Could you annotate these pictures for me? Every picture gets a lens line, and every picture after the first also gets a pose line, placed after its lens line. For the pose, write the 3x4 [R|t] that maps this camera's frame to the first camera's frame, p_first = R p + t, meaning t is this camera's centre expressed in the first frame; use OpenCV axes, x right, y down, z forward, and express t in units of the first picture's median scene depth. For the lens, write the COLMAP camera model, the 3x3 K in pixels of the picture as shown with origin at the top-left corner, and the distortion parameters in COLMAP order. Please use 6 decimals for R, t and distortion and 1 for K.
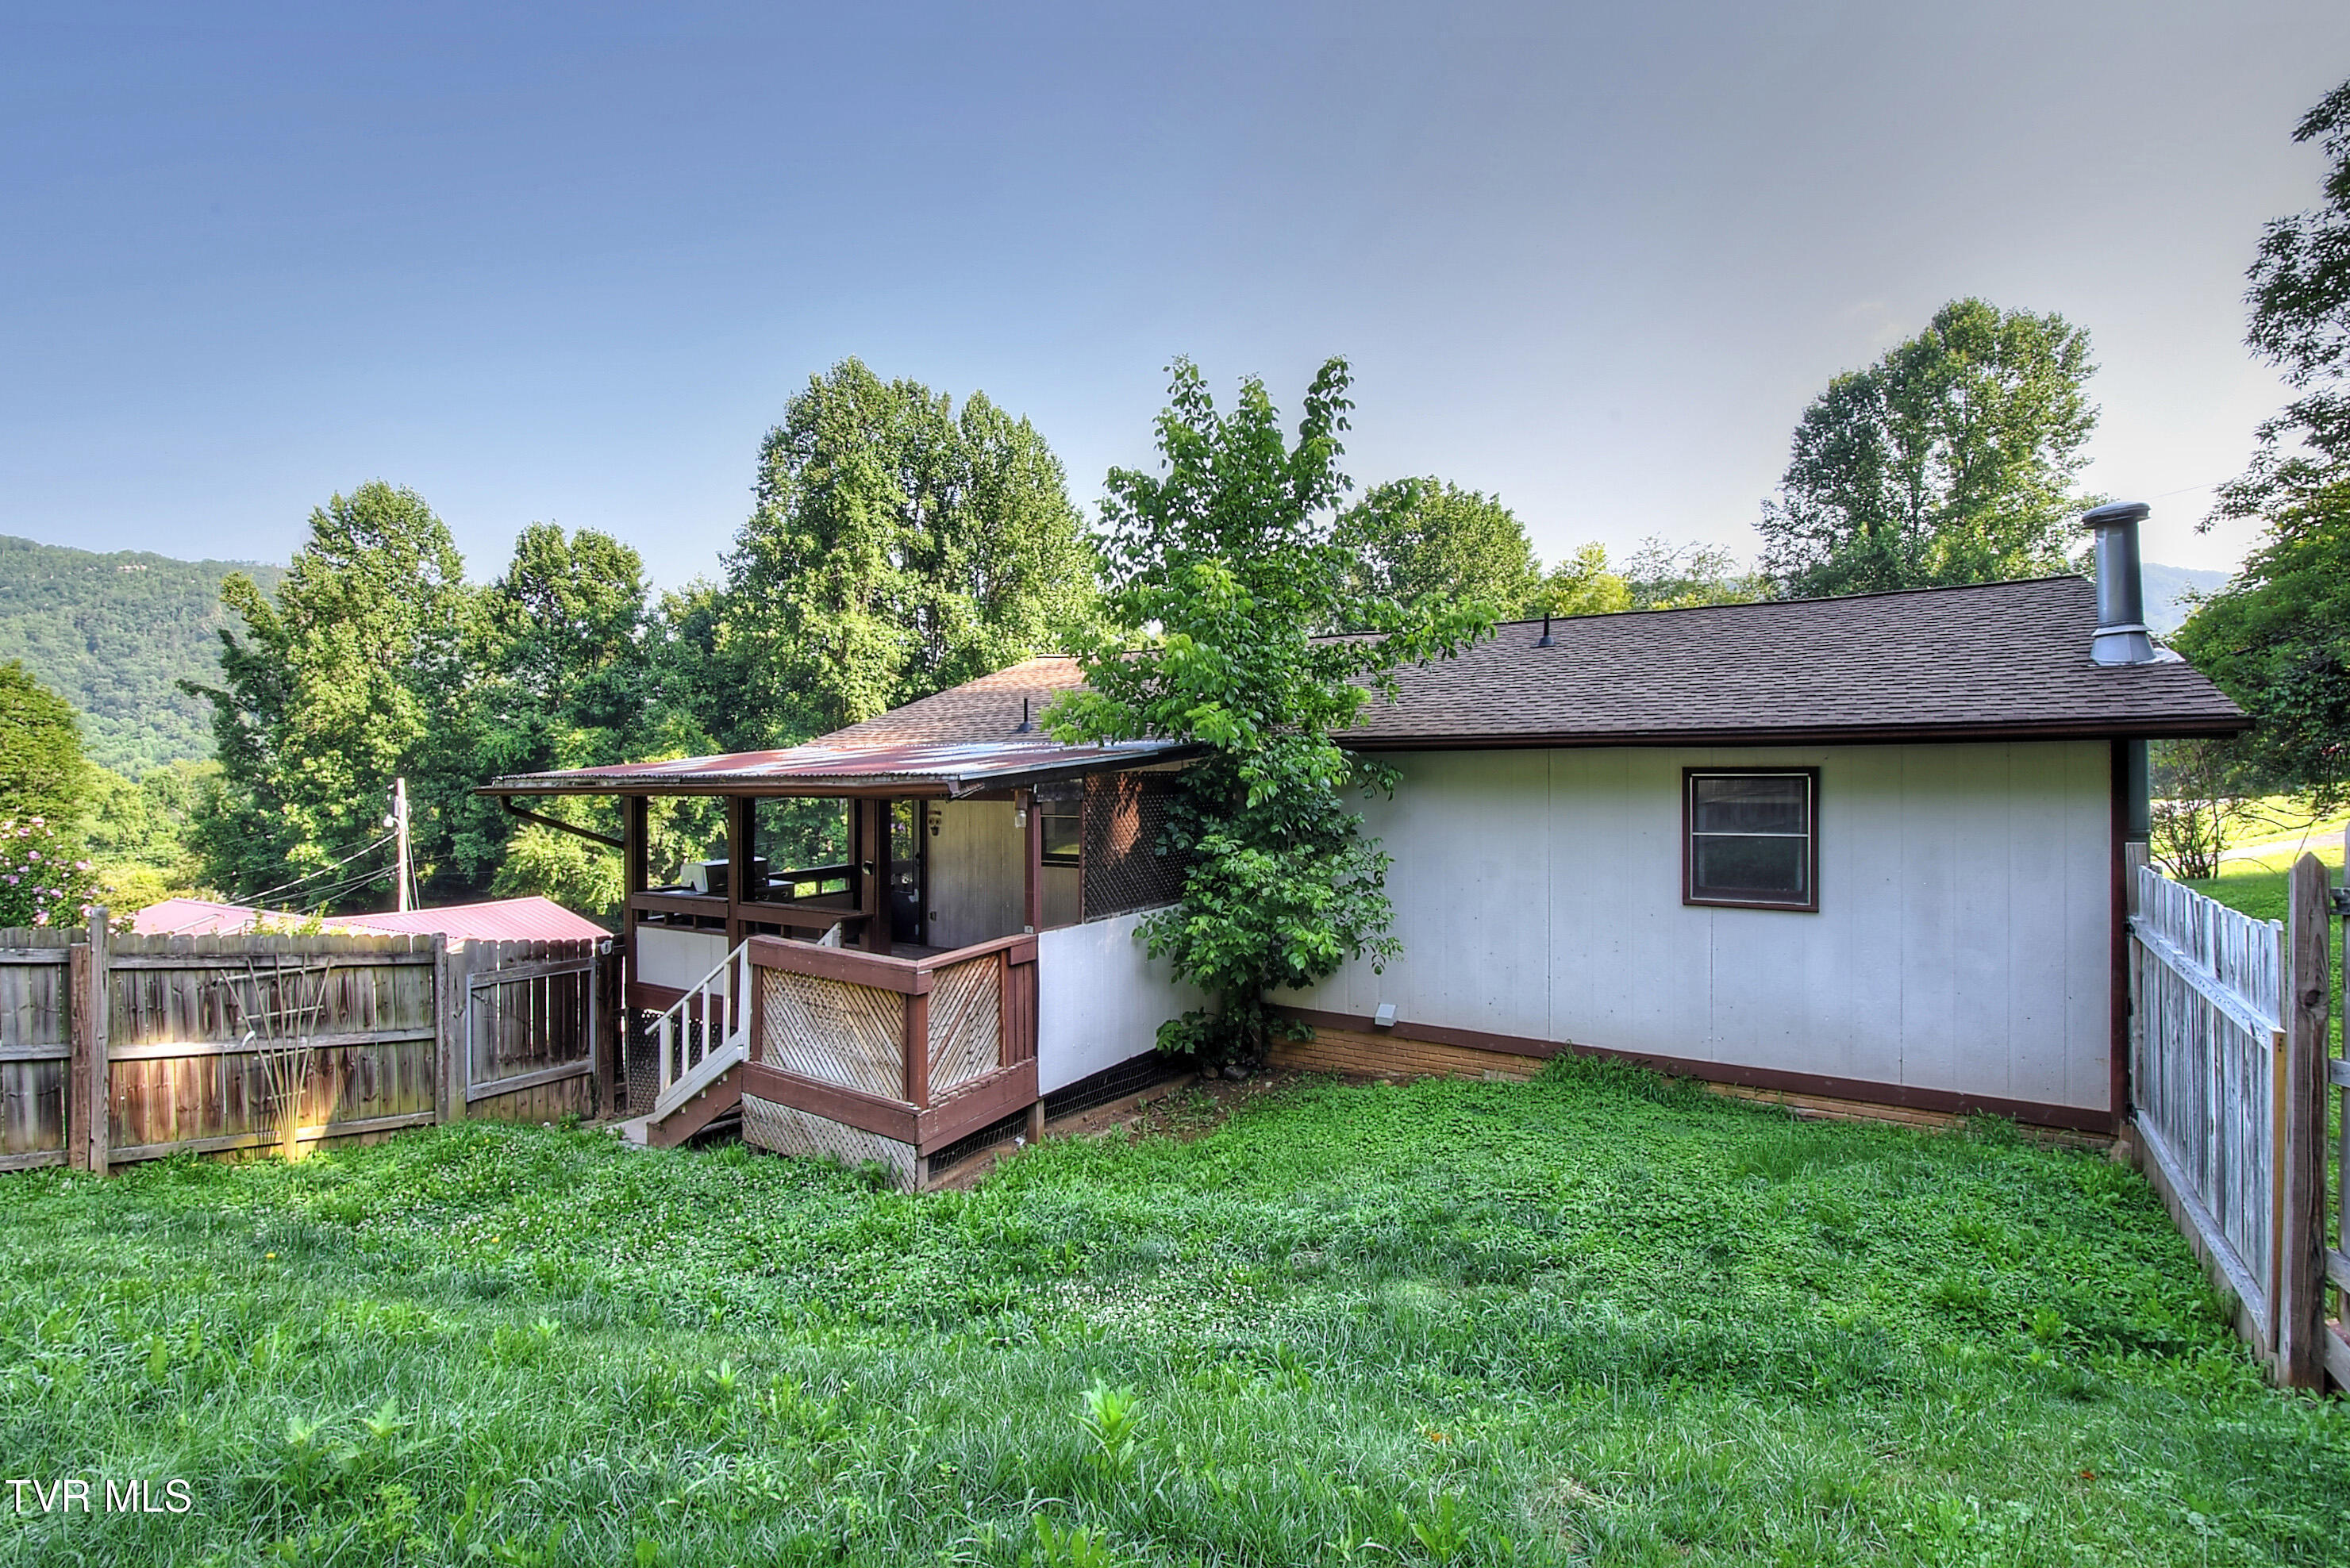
lens RADIAL K [[1043.3, 0, 1172.8], [0, 1043.3, 779.5], [0, 0, 1]] dist [0.000565, -0.007137]
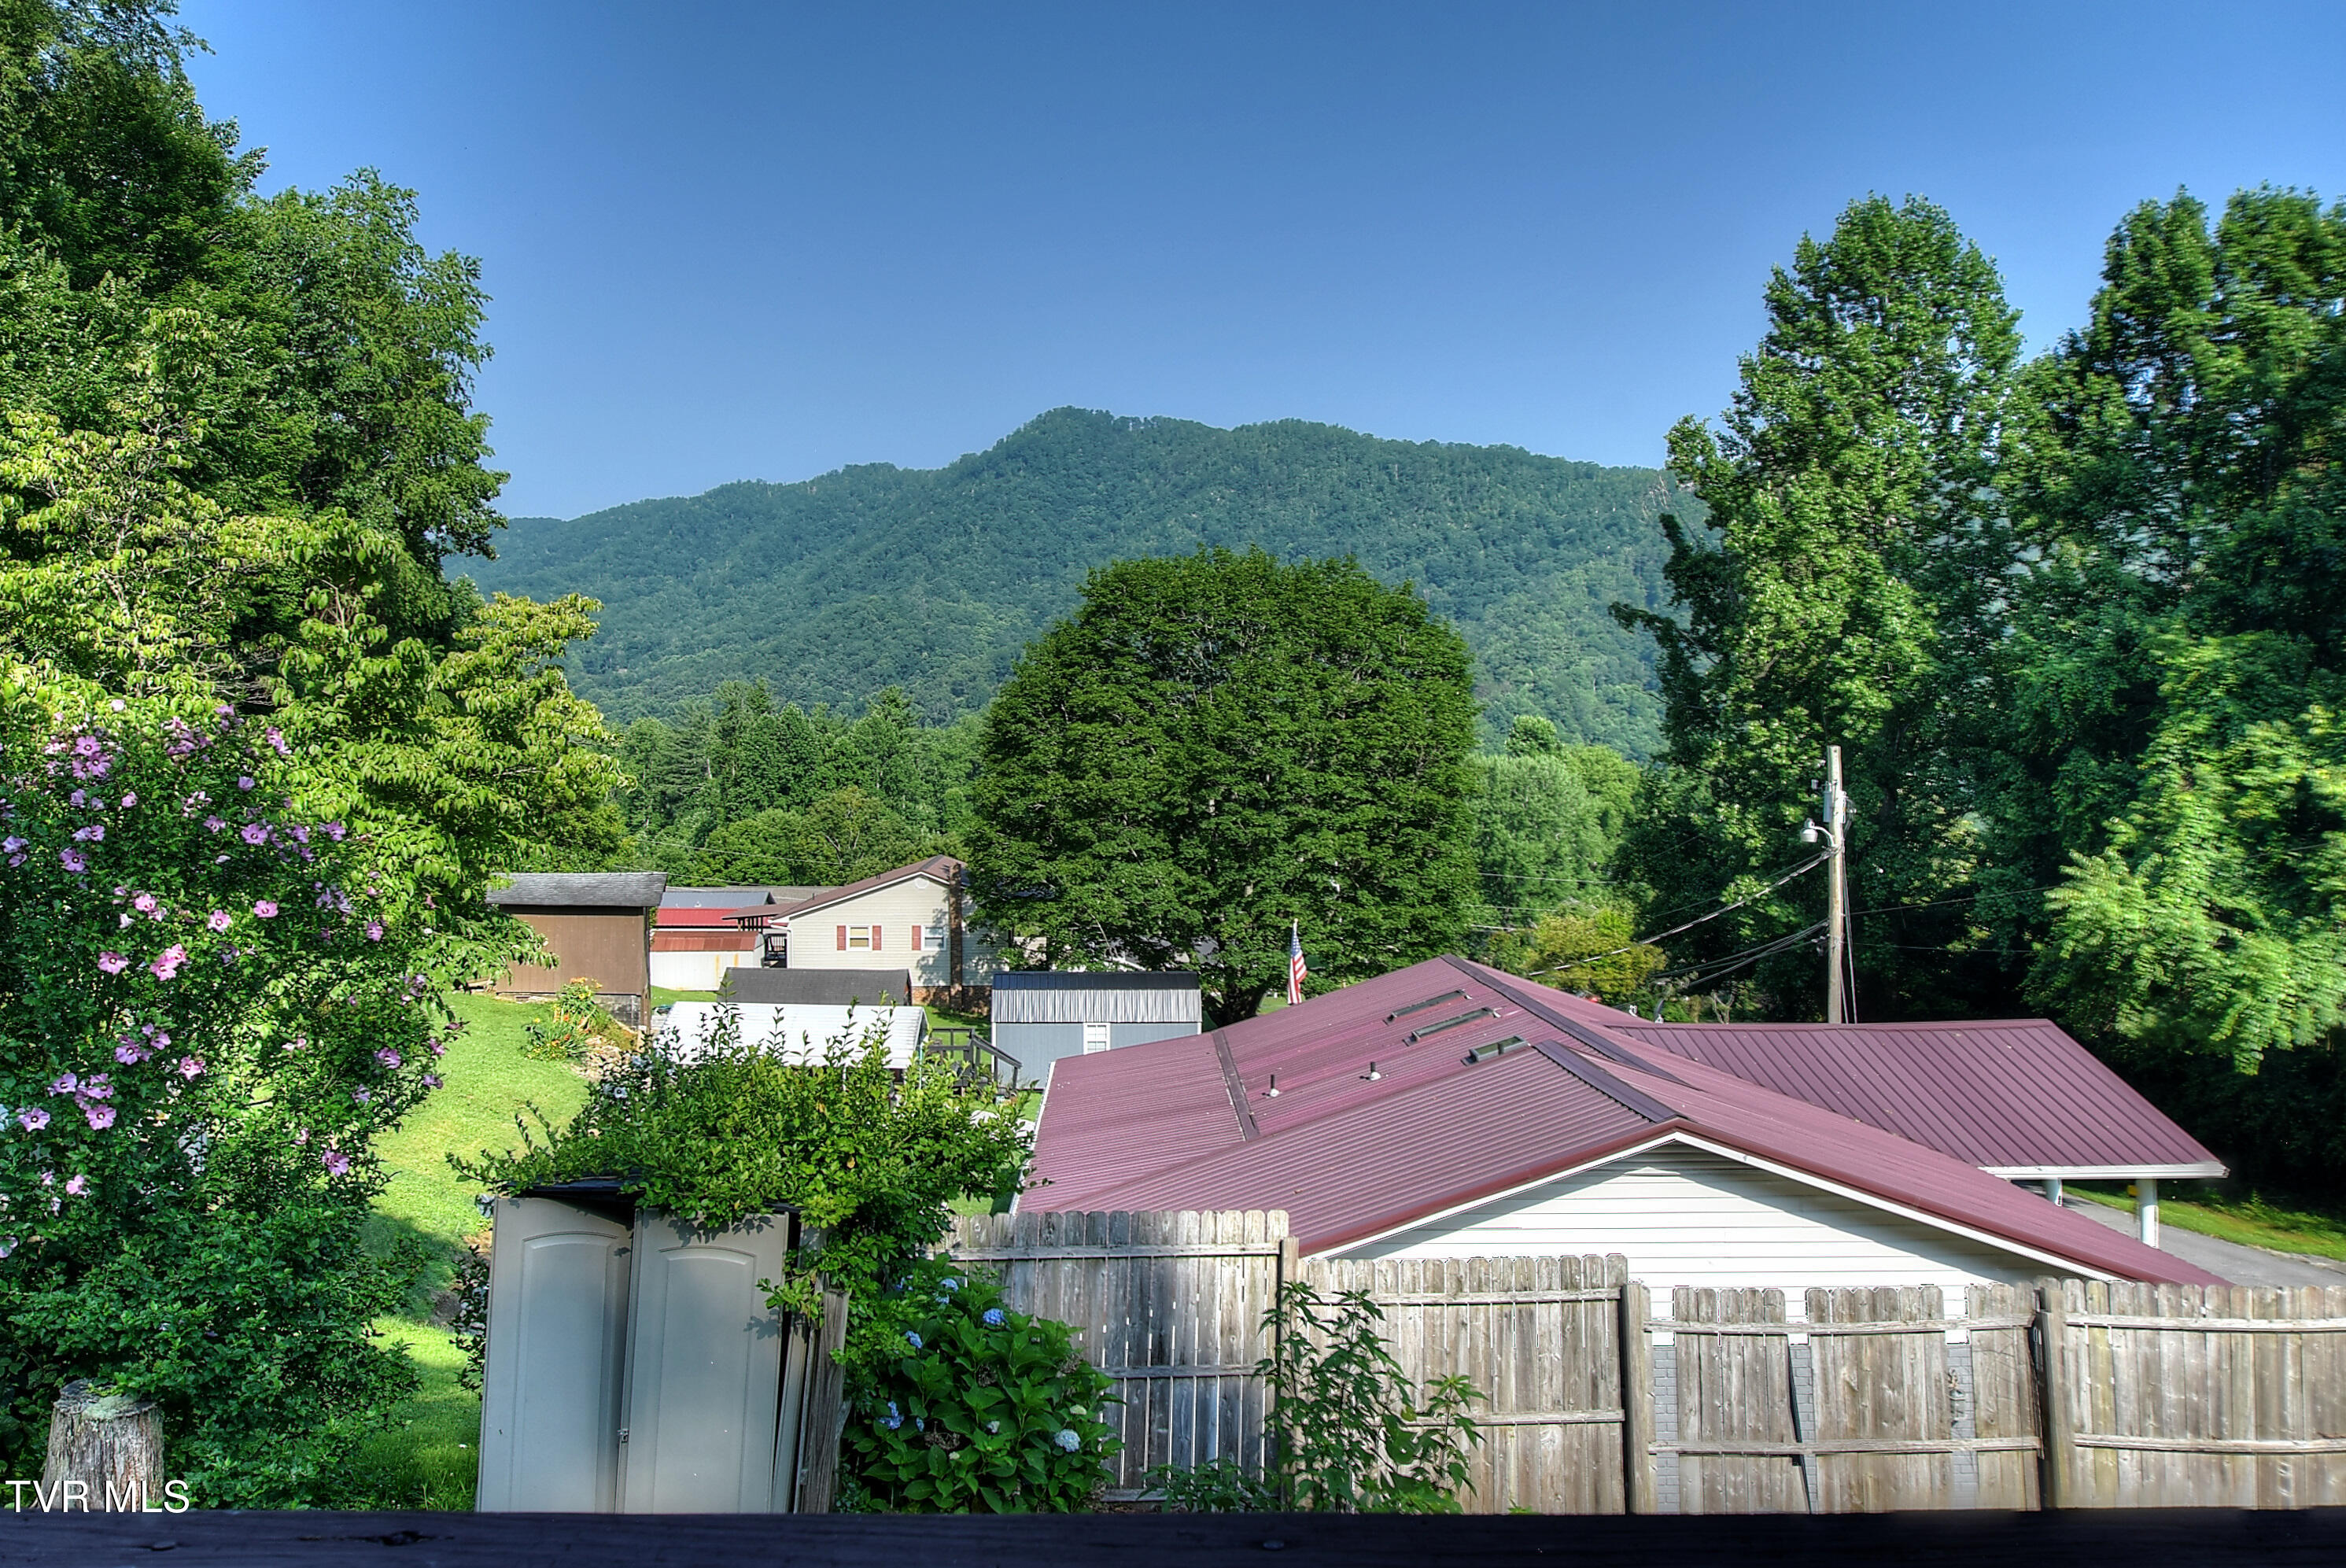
lens RADIAL K [[1981.7, 0, 1173.9], [0, 1981.7, 800.7], [0, 0, 1]] dist [-0.010261, -0.003583]
pose [[0.497936, 0.012189, -0.867128, -0.253633], [-0.007413, 0.999925, 0.009799, 0.051492], [0.867182, 0.001549, 0.497989, 0.764601]]
